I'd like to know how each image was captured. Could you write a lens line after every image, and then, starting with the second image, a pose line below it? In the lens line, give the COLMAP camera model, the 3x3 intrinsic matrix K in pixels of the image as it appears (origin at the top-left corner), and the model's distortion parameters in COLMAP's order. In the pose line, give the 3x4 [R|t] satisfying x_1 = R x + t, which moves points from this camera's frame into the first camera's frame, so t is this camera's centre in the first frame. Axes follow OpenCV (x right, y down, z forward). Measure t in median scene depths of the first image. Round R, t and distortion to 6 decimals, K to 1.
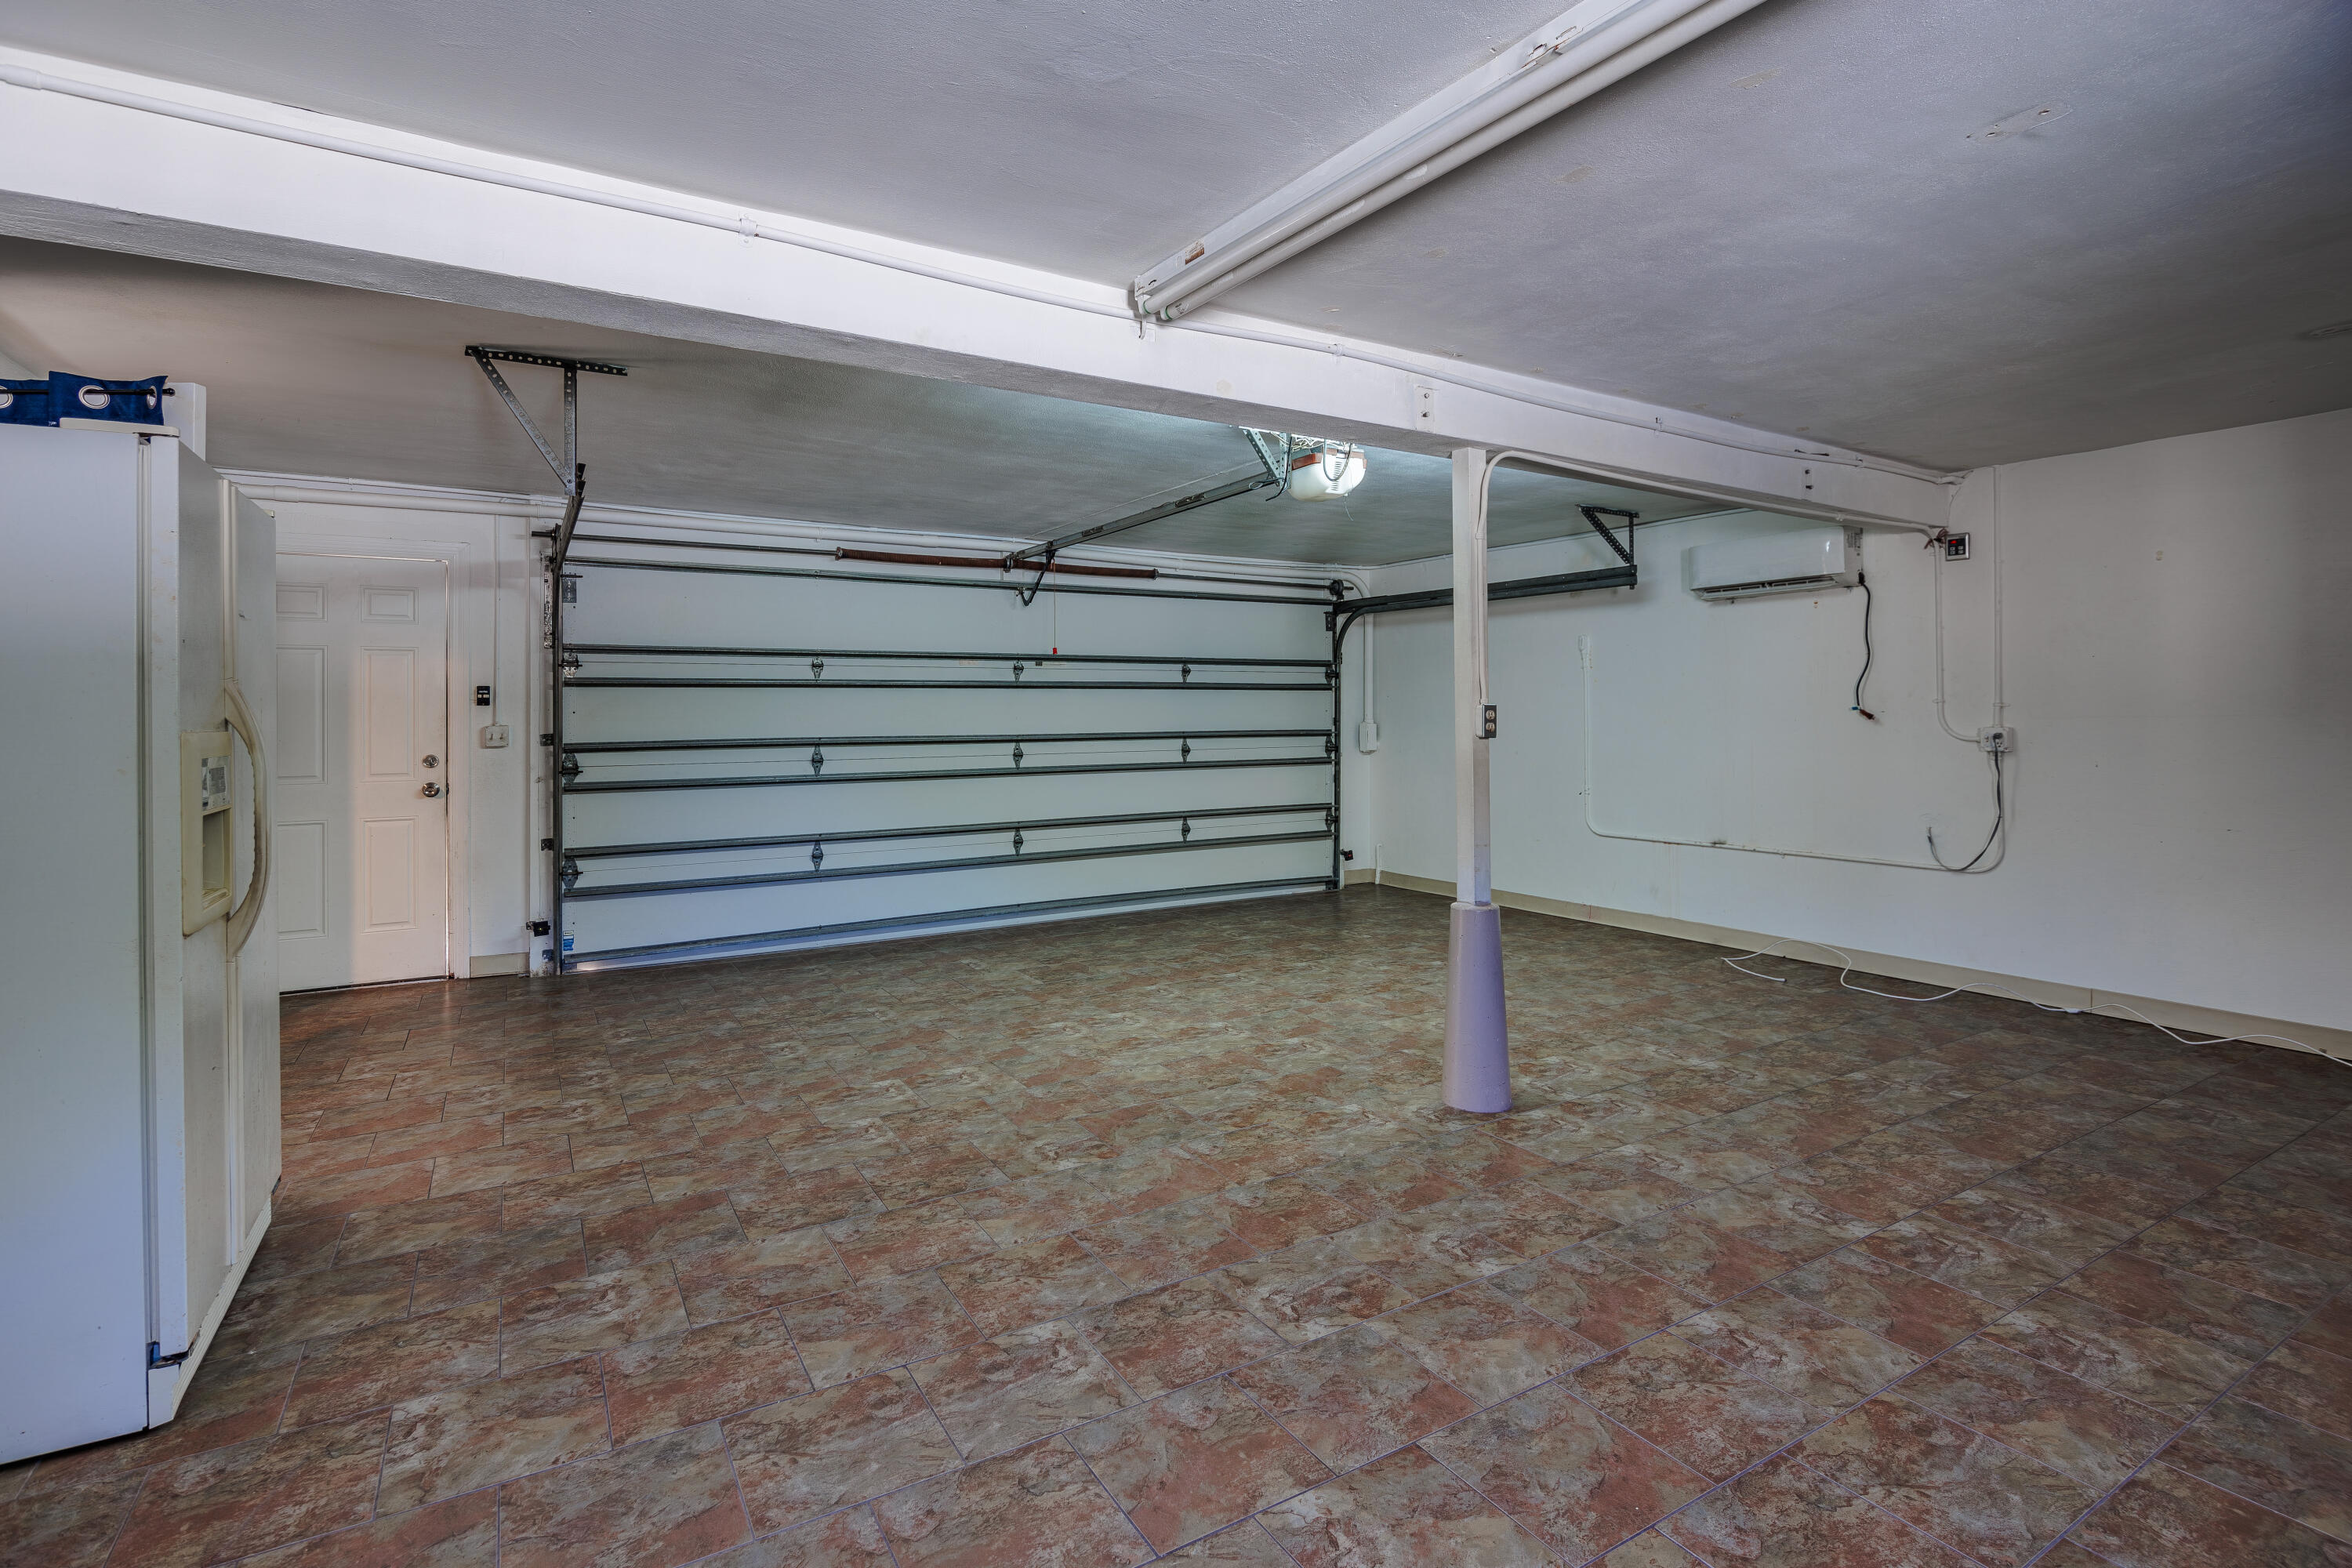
lens RADIAL K [[1127.8, 0, 1170.9], [0, 1127.8, 695.7], [0, 0, 1]] dist [-0.022729, 0.000568]
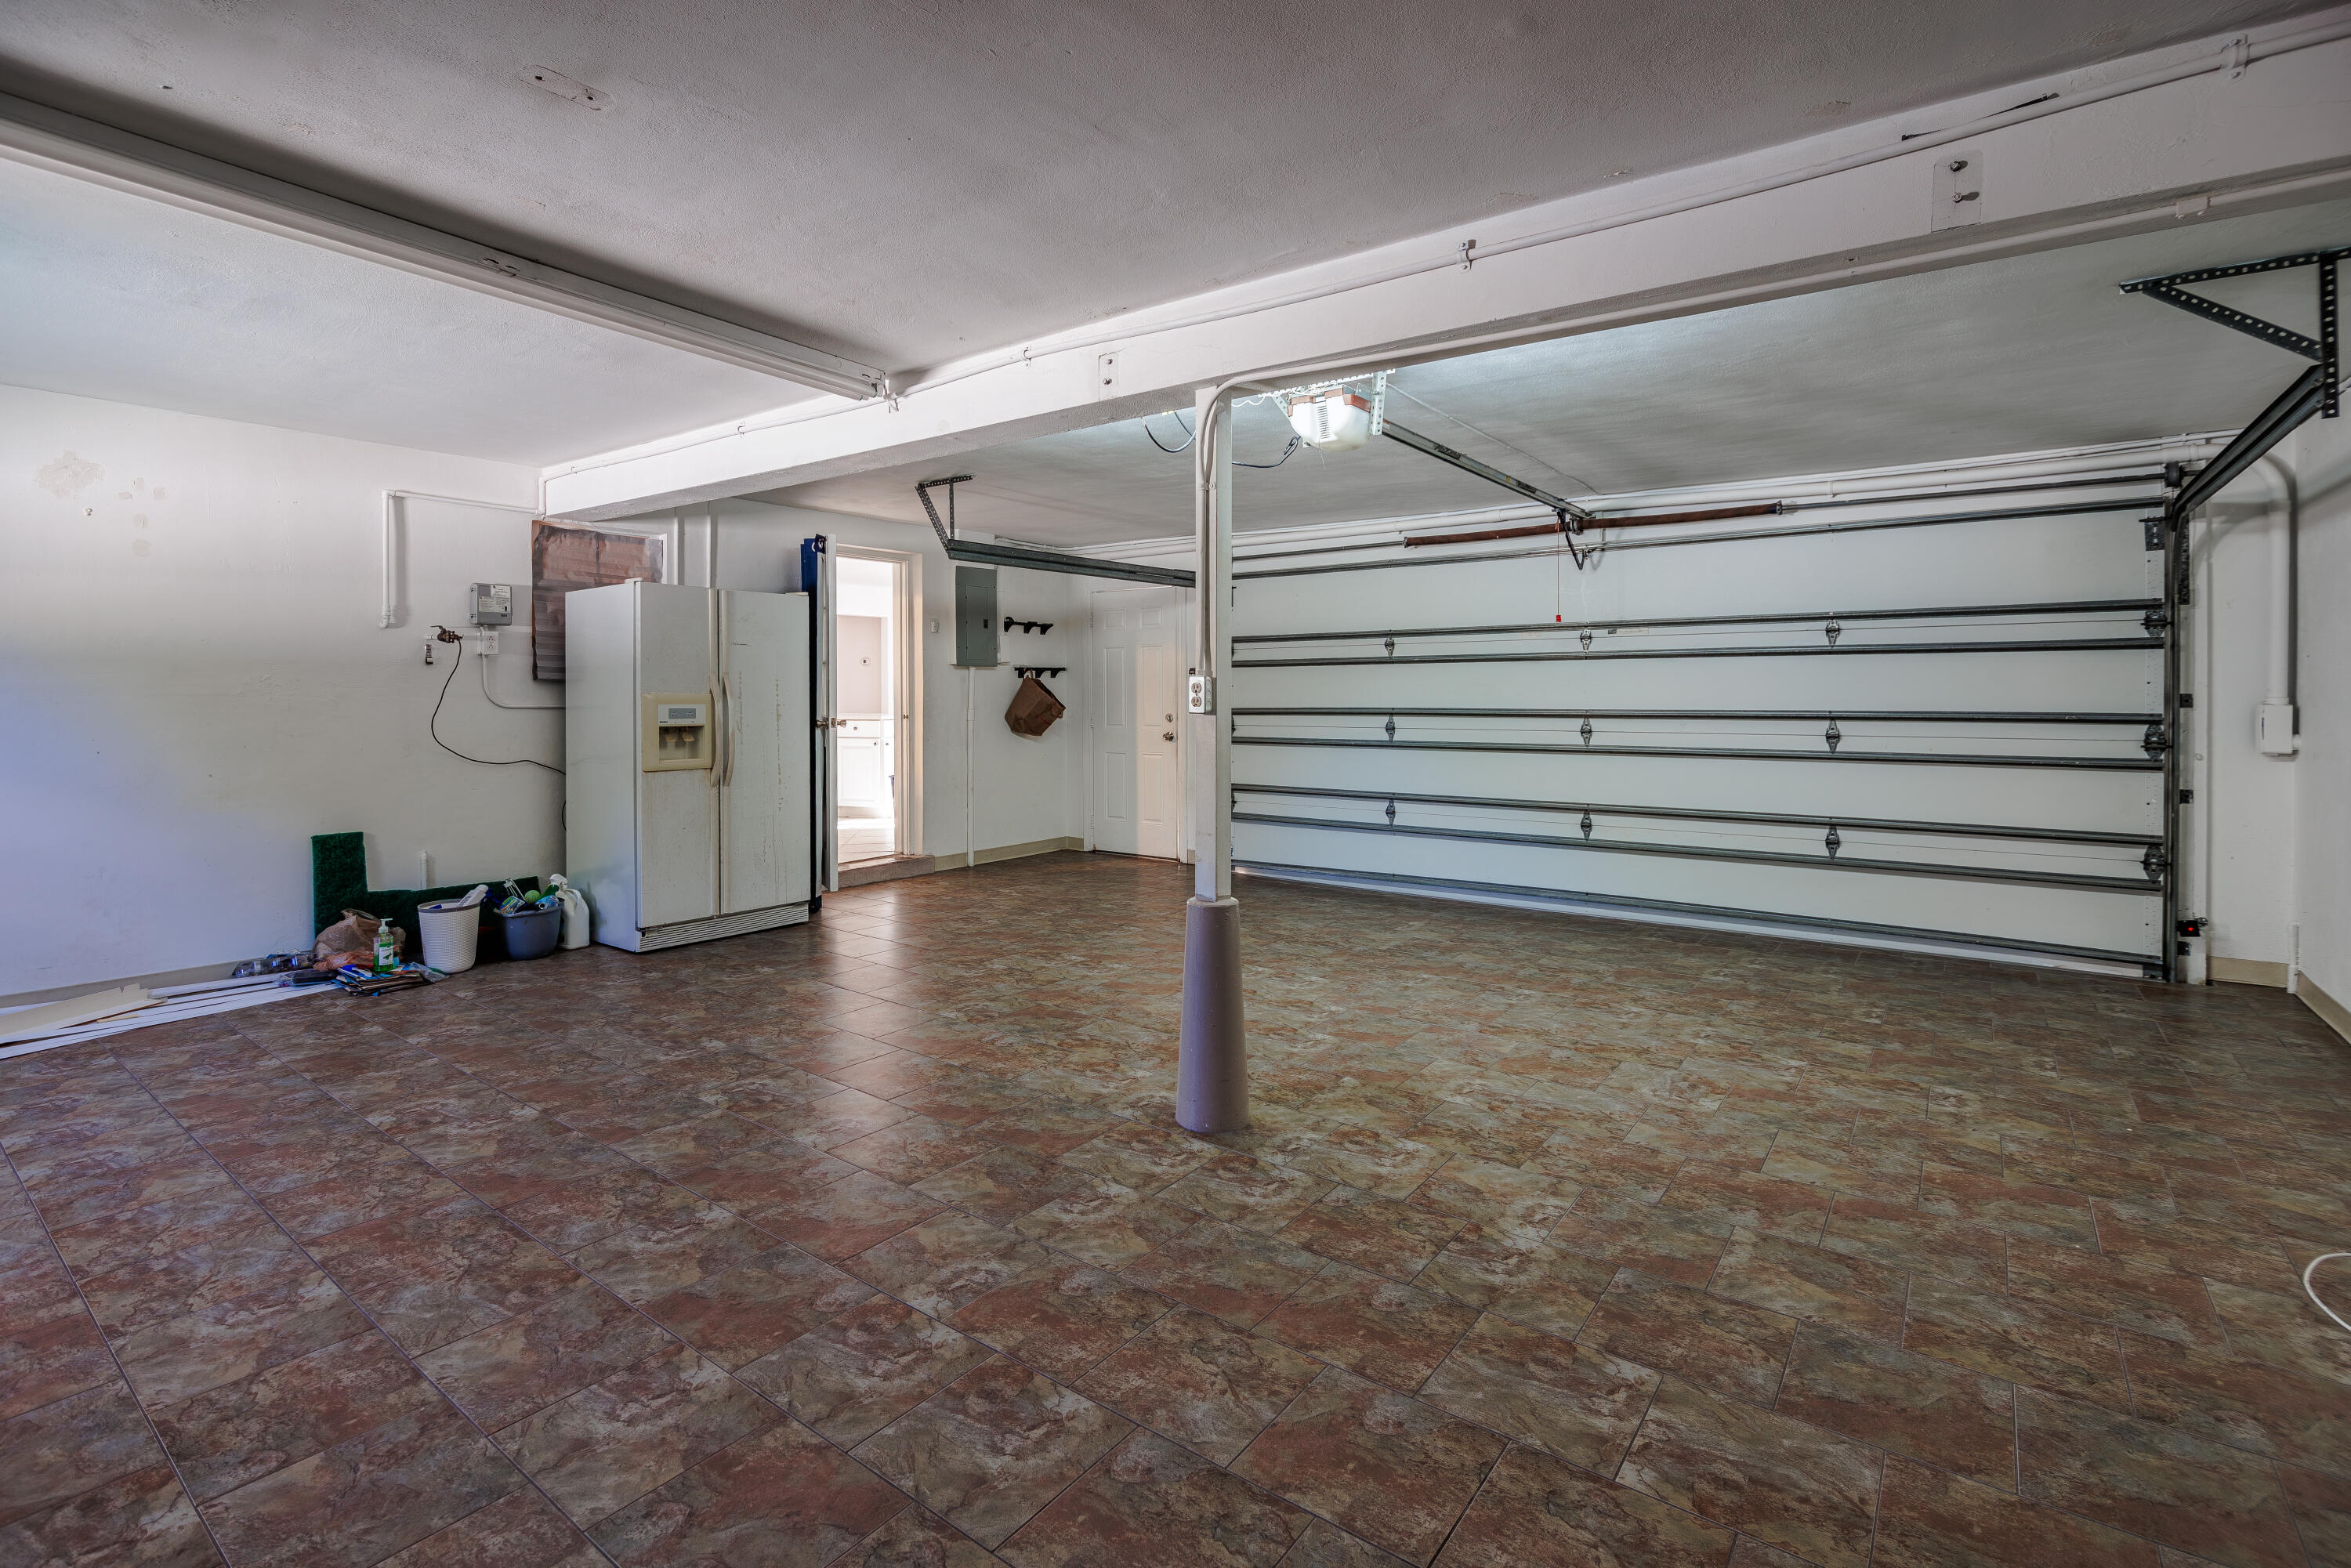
lens RADIAL K [[1067.6, 0, 1128.3], [0, 1067.6, 729.5], [0, 0, 1]] dist [-0.003300, -0.001104]
pose [[0.372264, 0.039449, -0.927288, 1.045417], [0.016633, 0.998652, 0.049162, 0.002624], [0.927978, -0.033725, 0.371106, 0.630641]]
